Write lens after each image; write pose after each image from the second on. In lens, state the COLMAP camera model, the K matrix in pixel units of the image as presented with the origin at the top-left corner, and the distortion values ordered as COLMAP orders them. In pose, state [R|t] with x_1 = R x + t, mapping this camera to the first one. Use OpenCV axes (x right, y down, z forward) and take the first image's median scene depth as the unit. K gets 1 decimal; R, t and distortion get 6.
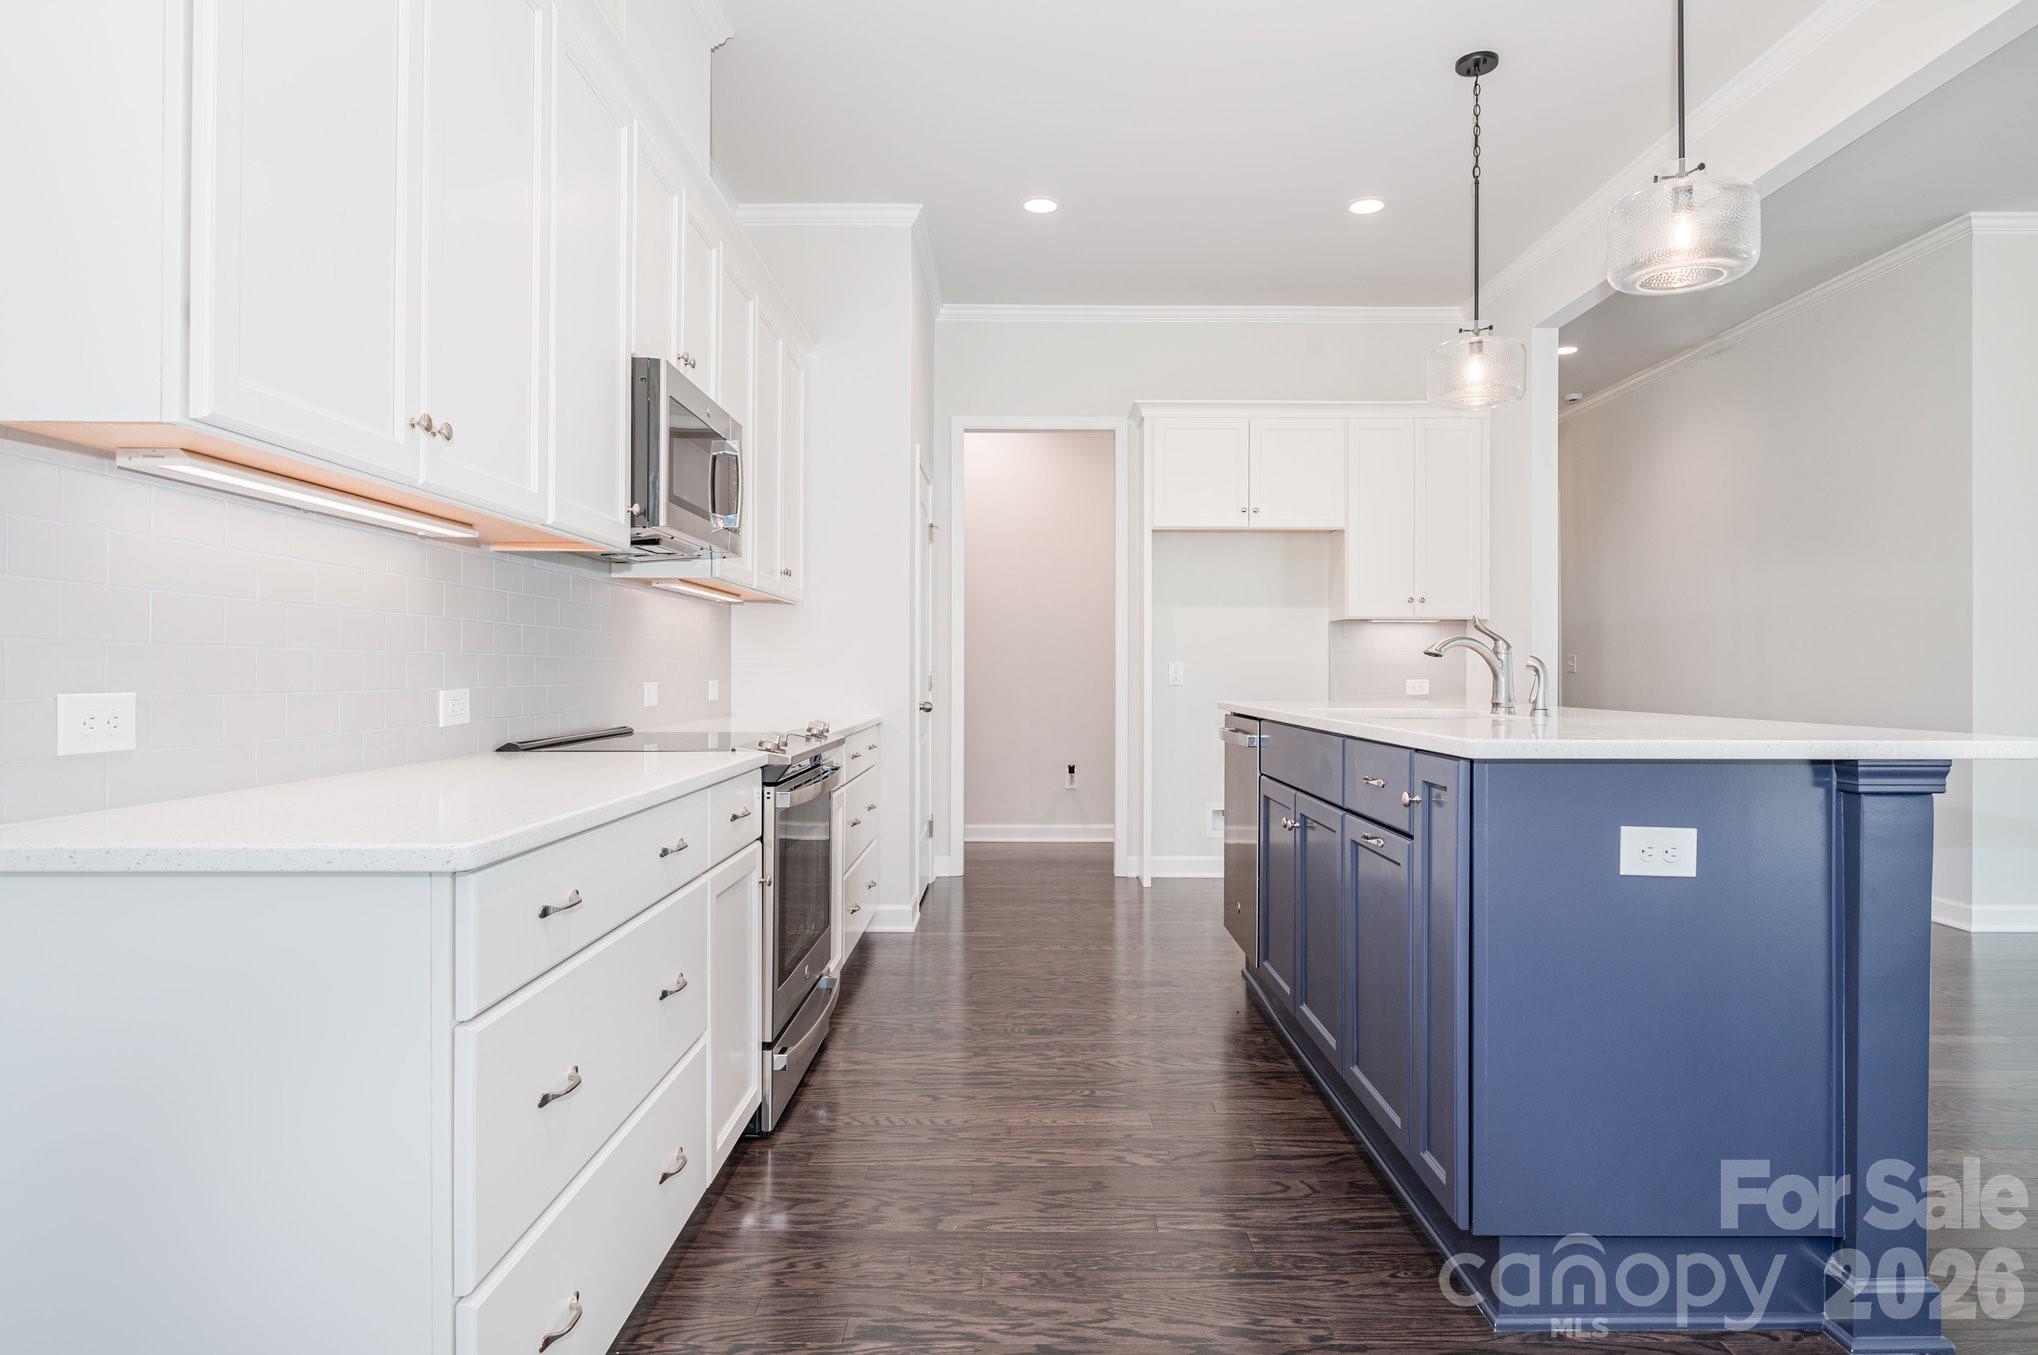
lens RADIAL K [[1151.4, 0, 1031.4], [0, 1151.4, 672.6], [0, 0, 1]] dist [-0.000469, 0.000112]
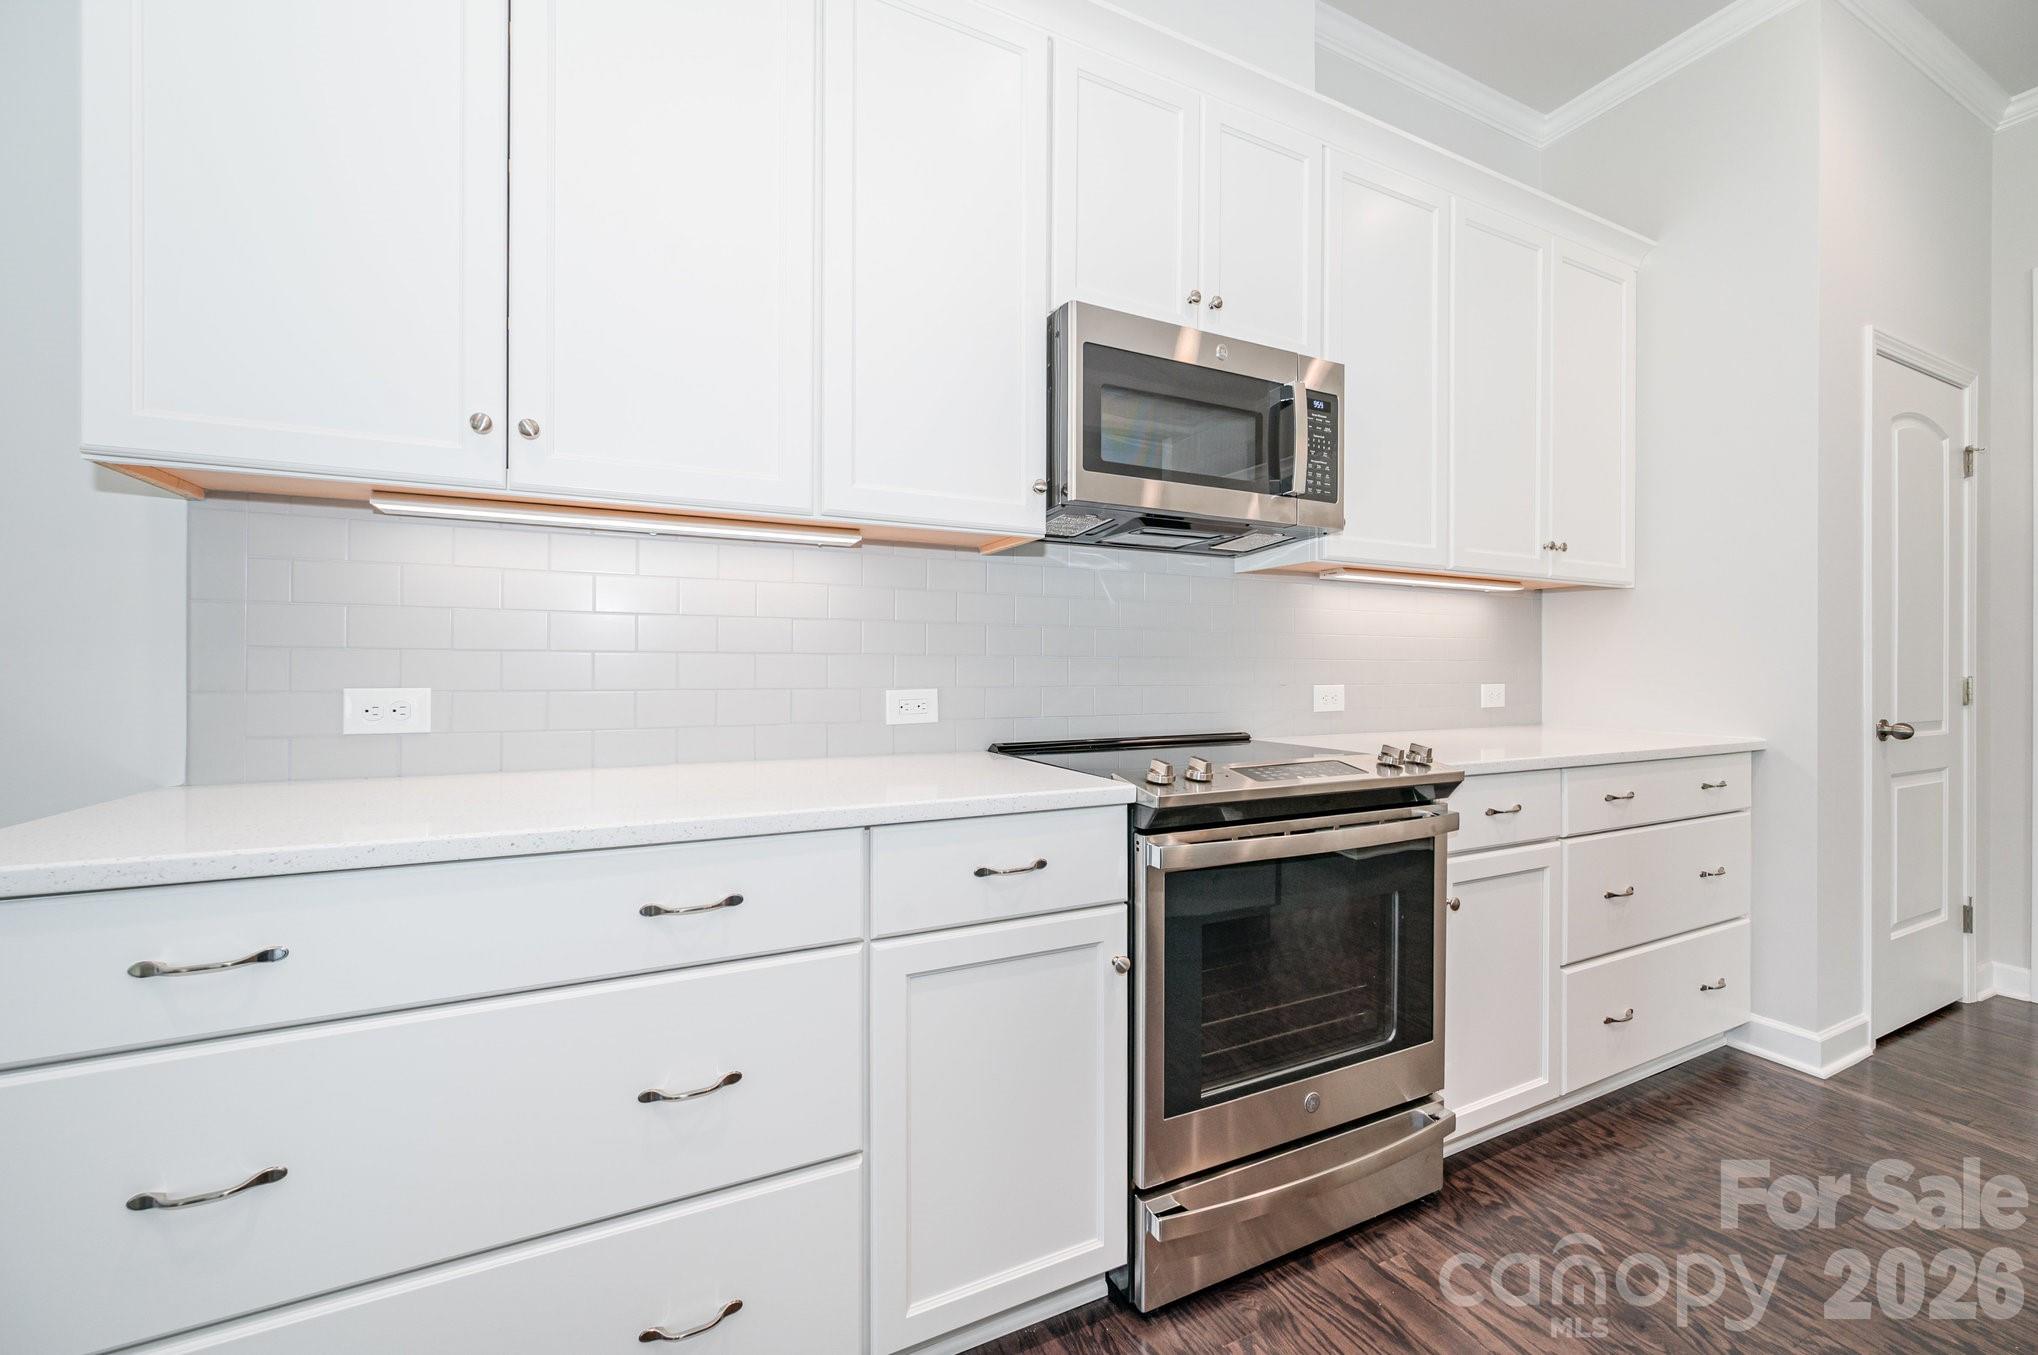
lens RADIAL K [[820.9, 0, 1029.9], [0, 820.9, 662.9], [0, 0, 1]] dist [0.002368, 0.000217]
pose [[0.445093, -0.002522, -0.895481, 0.160085], [-0.005869, 0.999966, -0.005733, -0.004140], [0.895465, 0.007808, 0.445063, 0.553869]]
